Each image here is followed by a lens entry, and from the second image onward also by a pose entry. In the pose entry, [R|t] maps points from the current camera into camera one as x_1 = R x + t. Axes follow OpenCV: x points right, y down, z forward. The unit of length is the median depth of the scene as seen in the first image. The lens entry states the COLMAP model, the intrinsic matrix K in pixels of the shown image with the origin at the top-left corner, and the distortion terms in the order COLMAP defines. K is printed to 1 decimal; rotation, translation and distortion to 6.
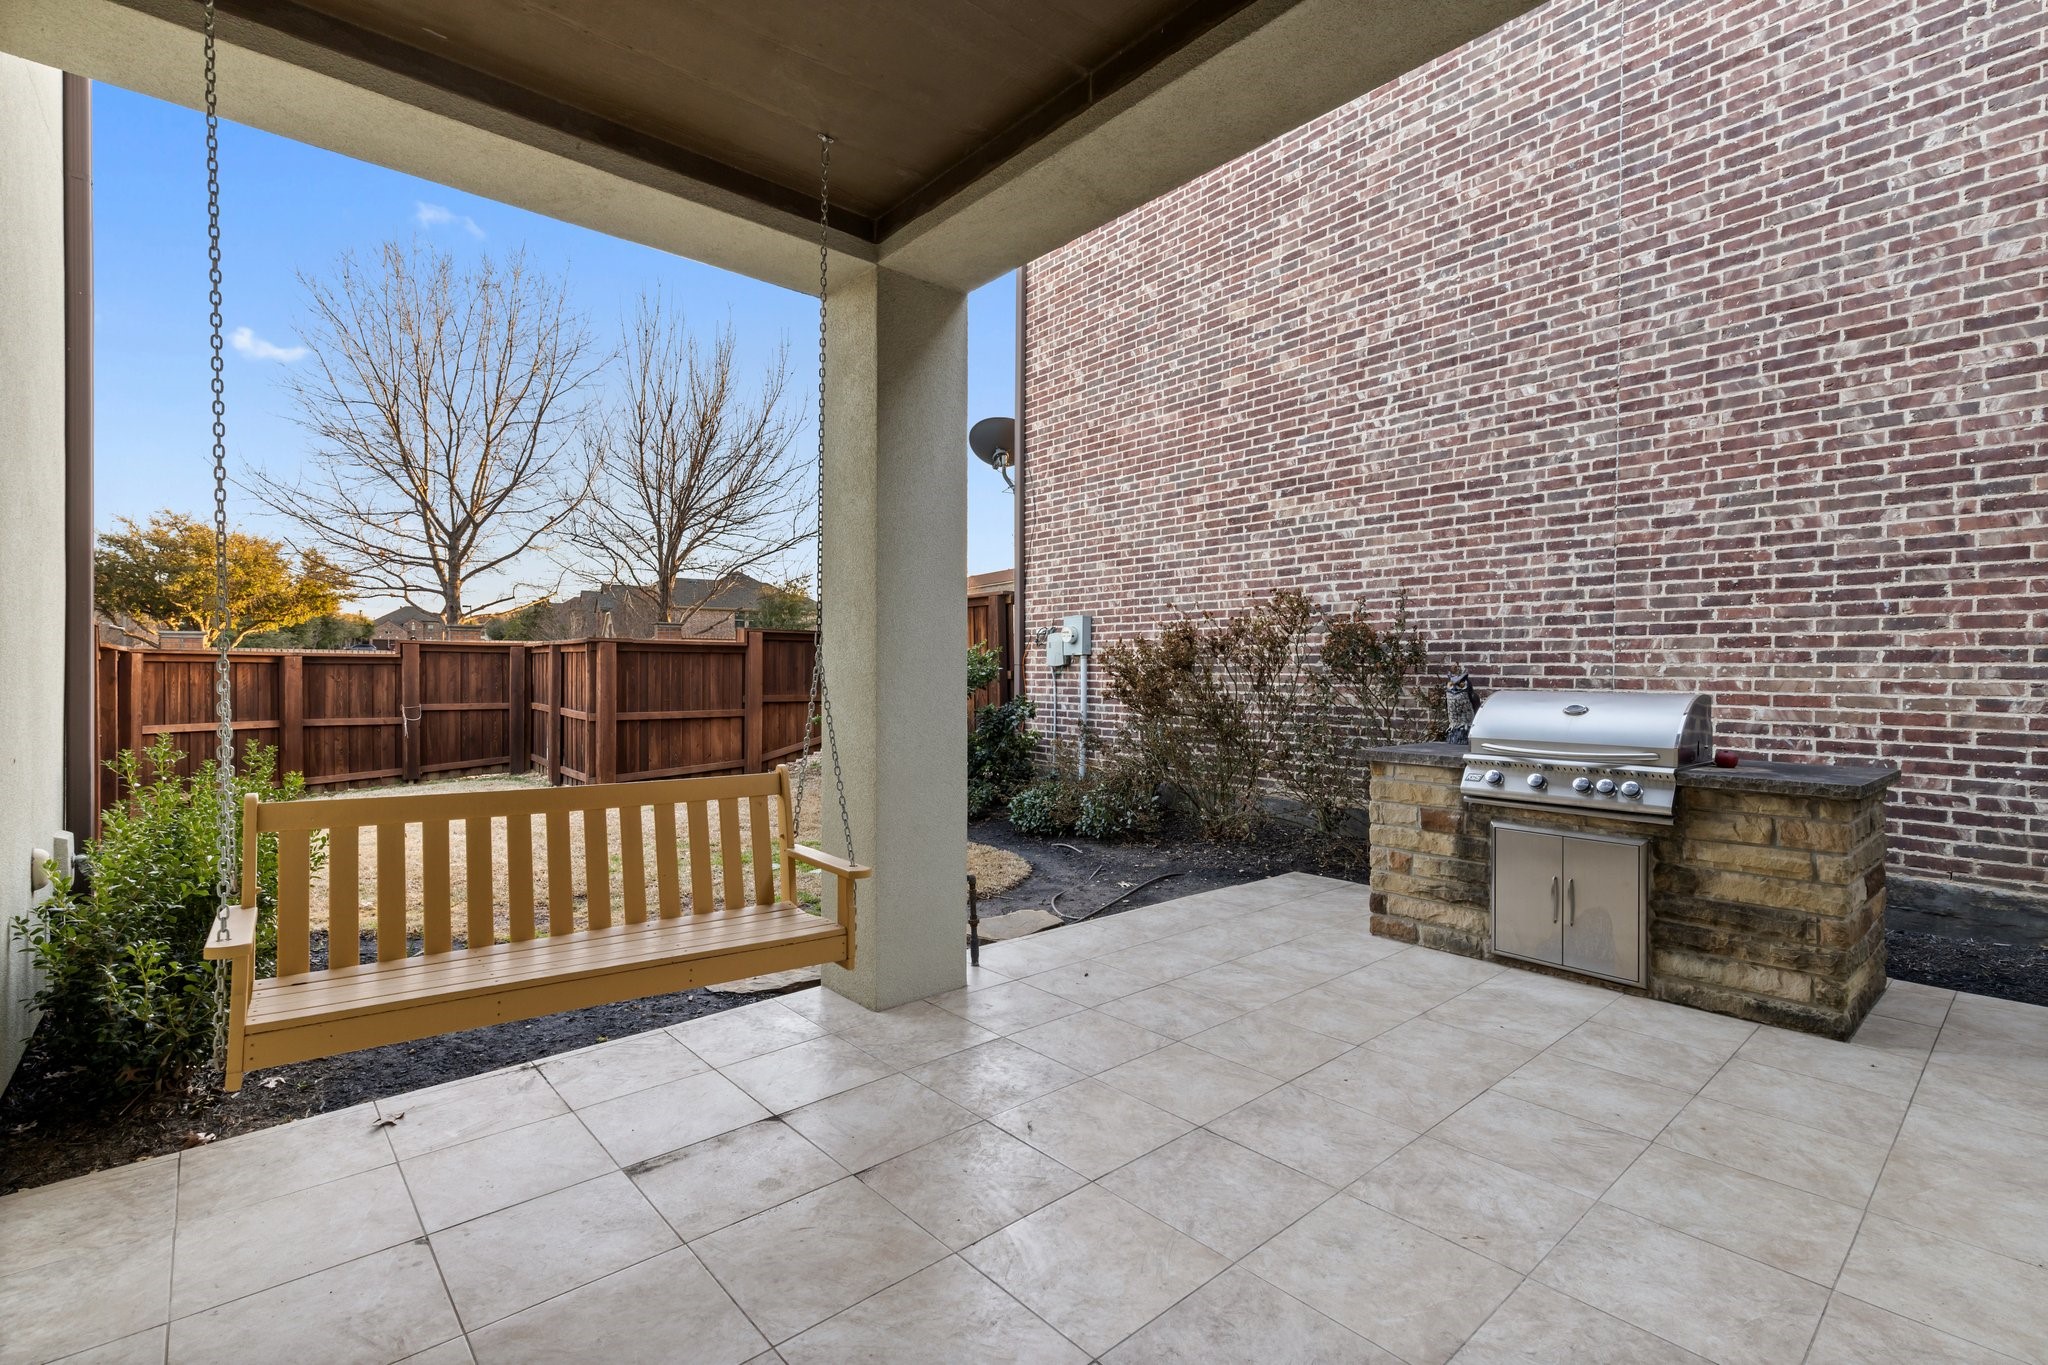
lens RADIAL K [[926.2, 0, 1014.7], [0, 926.2, 678.2], [0, 0, 1]] dist [0.010941, -0.003042]
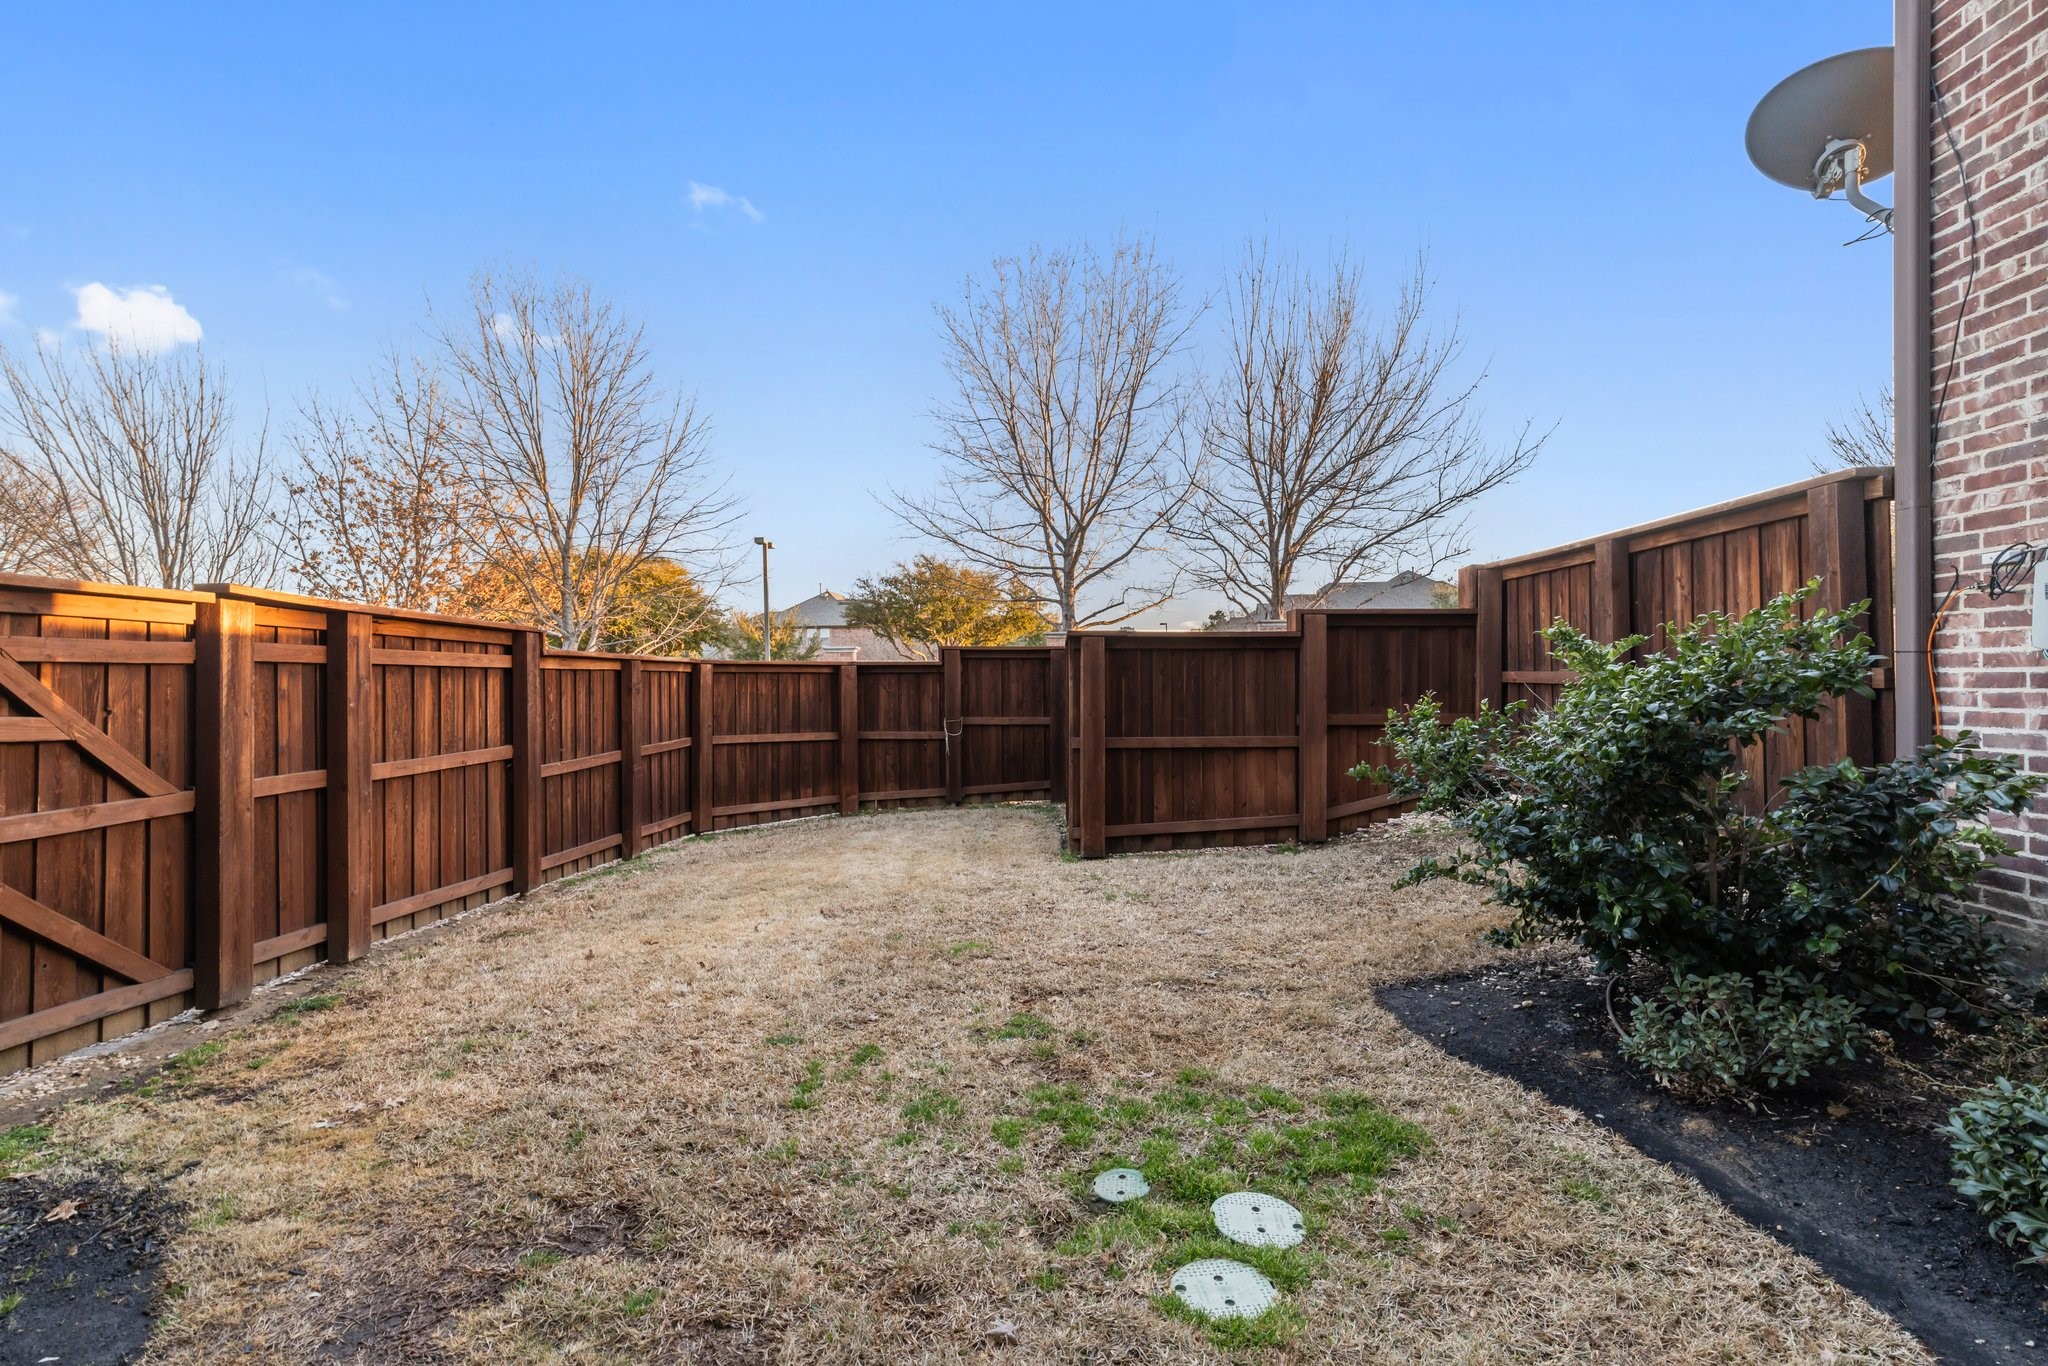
lens RADIAL K [[926.2, 0, 1018.9], [0, 926.2, 680.9], [0, 0, 1]] dist [0.010941, -0.003042]
pose [[0.763799, -0.006991, -0.645416, -0.023319], [0.002301, 0.999964, -0.008107, 0.000035], [0.645450, 0.004707, 0.763788, 0.360893]]
